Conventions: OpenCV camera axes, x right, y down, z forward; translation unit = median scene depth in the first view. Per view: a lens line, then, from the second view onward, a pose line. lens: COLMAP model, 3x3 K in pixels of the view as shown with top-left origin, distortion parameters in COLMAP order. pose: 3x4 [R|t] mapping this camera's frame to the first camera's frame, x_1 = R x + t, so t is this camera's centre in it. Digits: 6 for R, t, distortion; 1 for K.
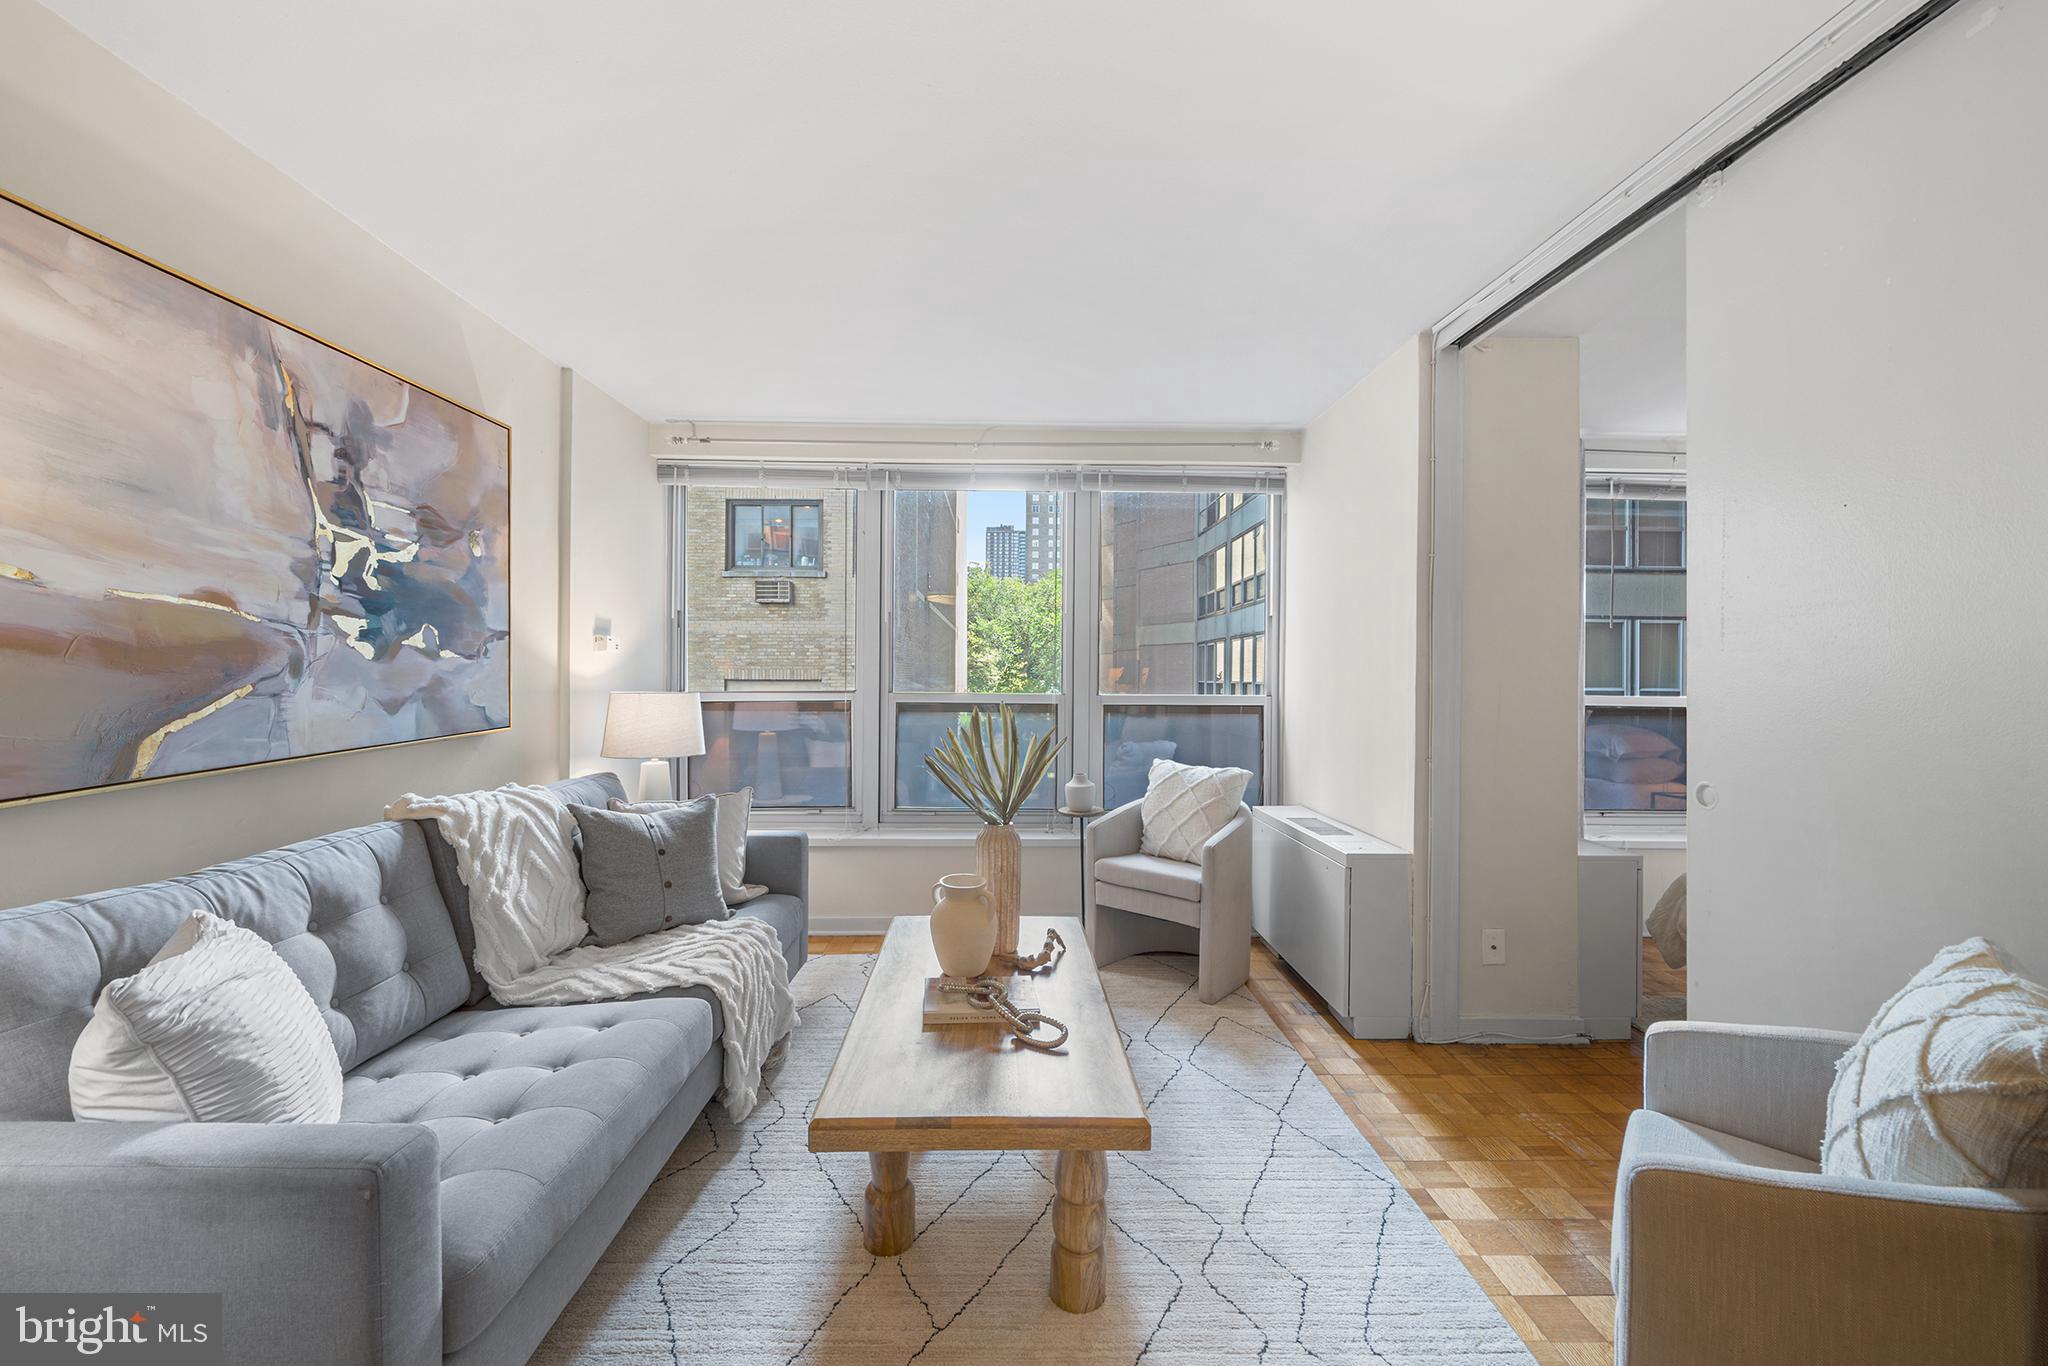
lens RADIAL K [[799.6, 0, 1020.9], [0, 799.6, 683.0], [0, 0, 1]] dist [0.000076, 0.000095]
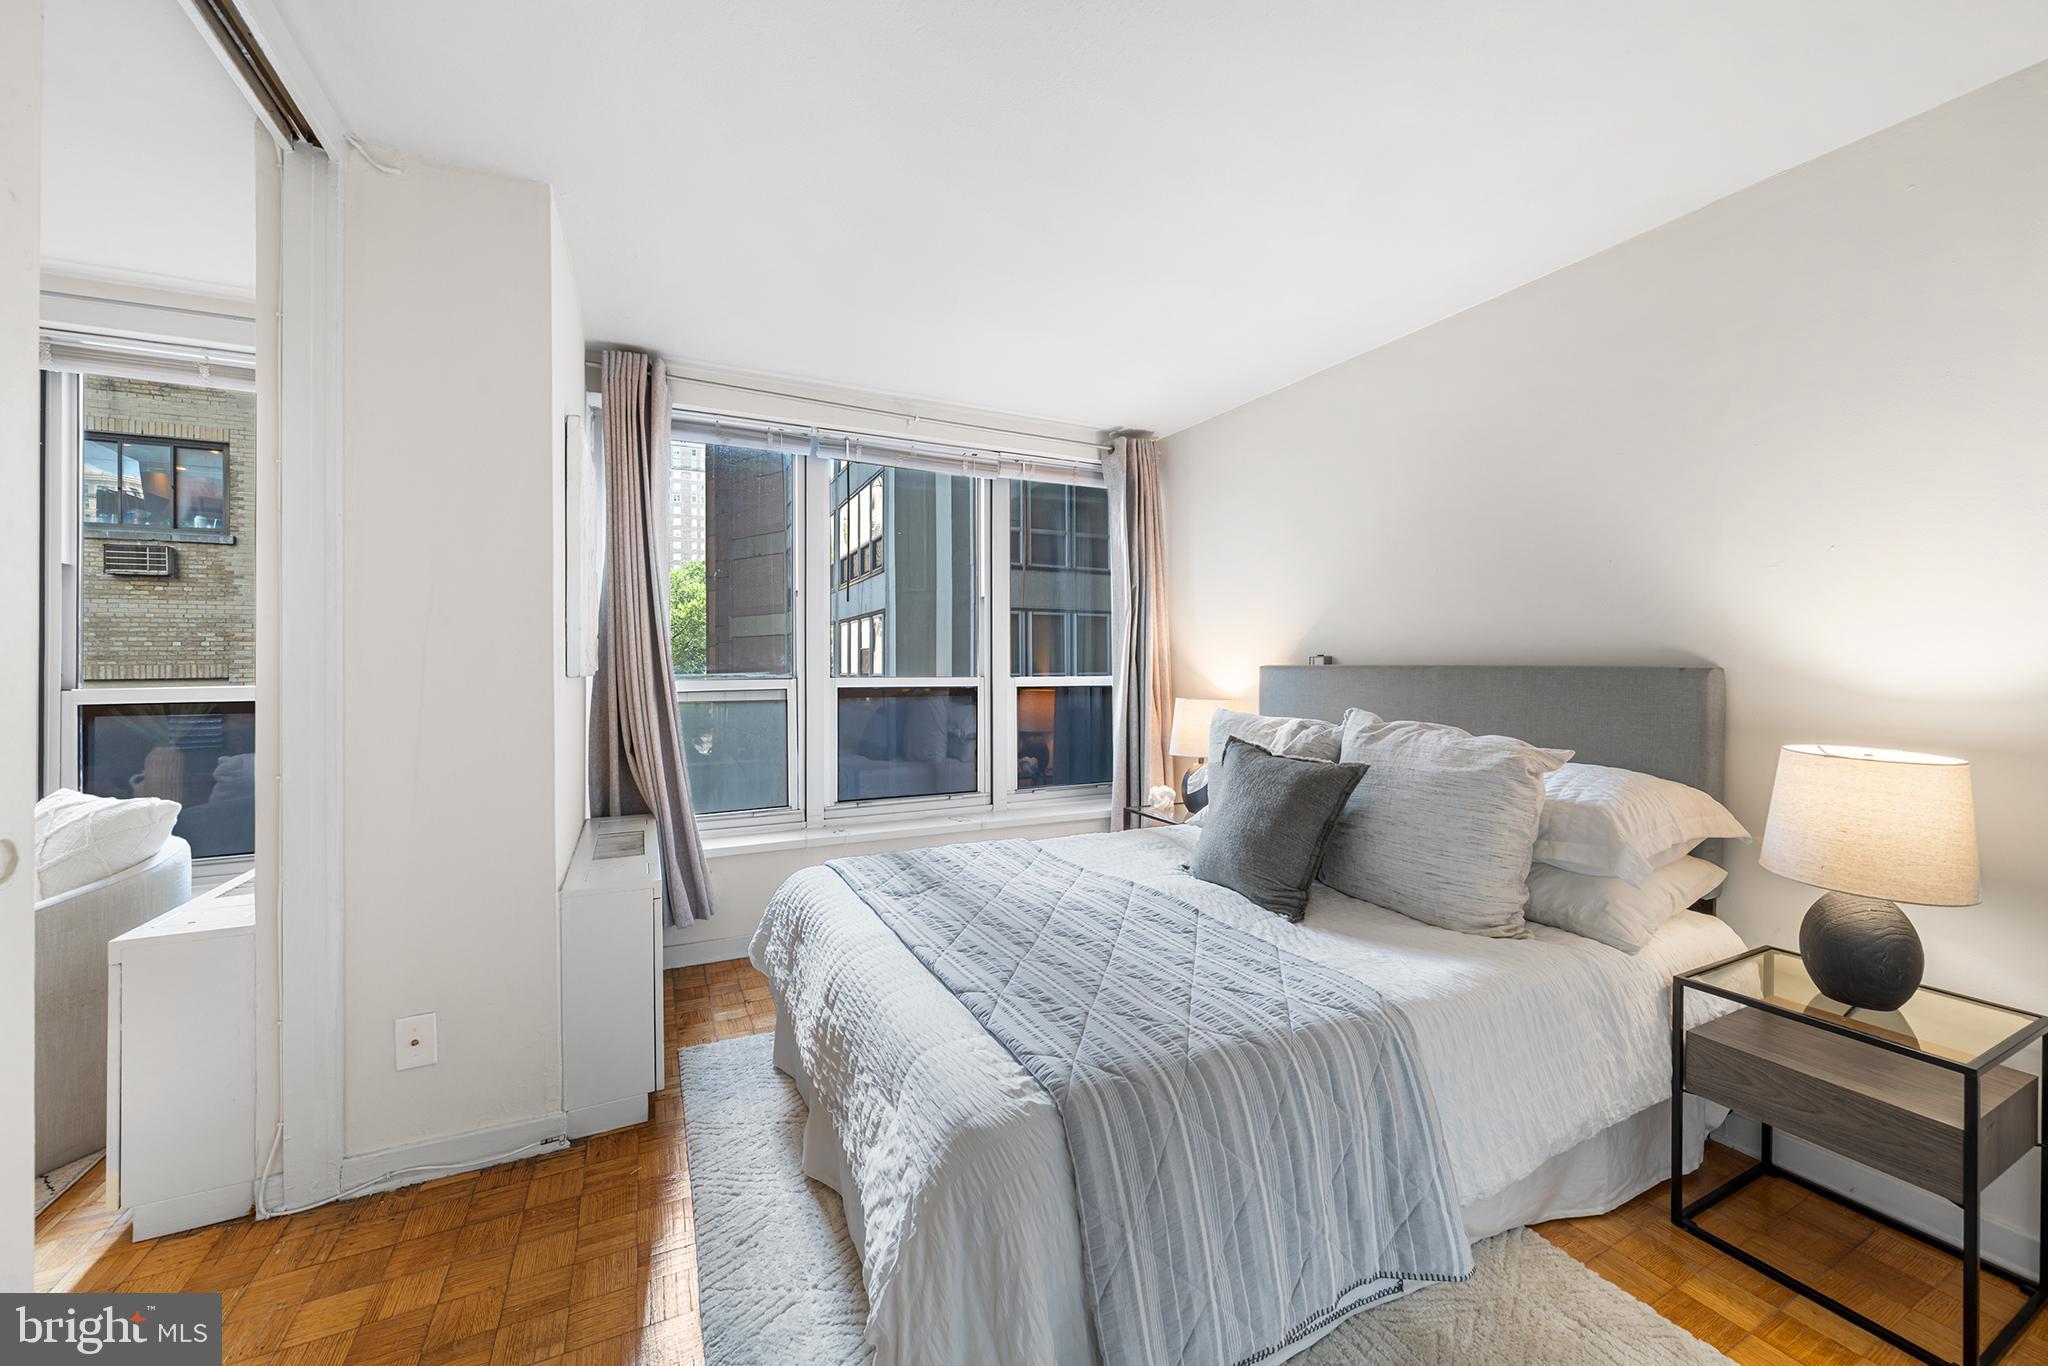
lens RADIAL K [[724.0, 0, 1020.5], [0, 724.0, 702.4], [0, 0, 1]] dist [-0.000429, -0.000070]
pose [[0.904483, -0.033596, 0.425184, 0.240708], [0.017357, 0.998966, 0.042010, 0.006726], [-0.426156, -0.030617, 0.904132, 0.068180]]
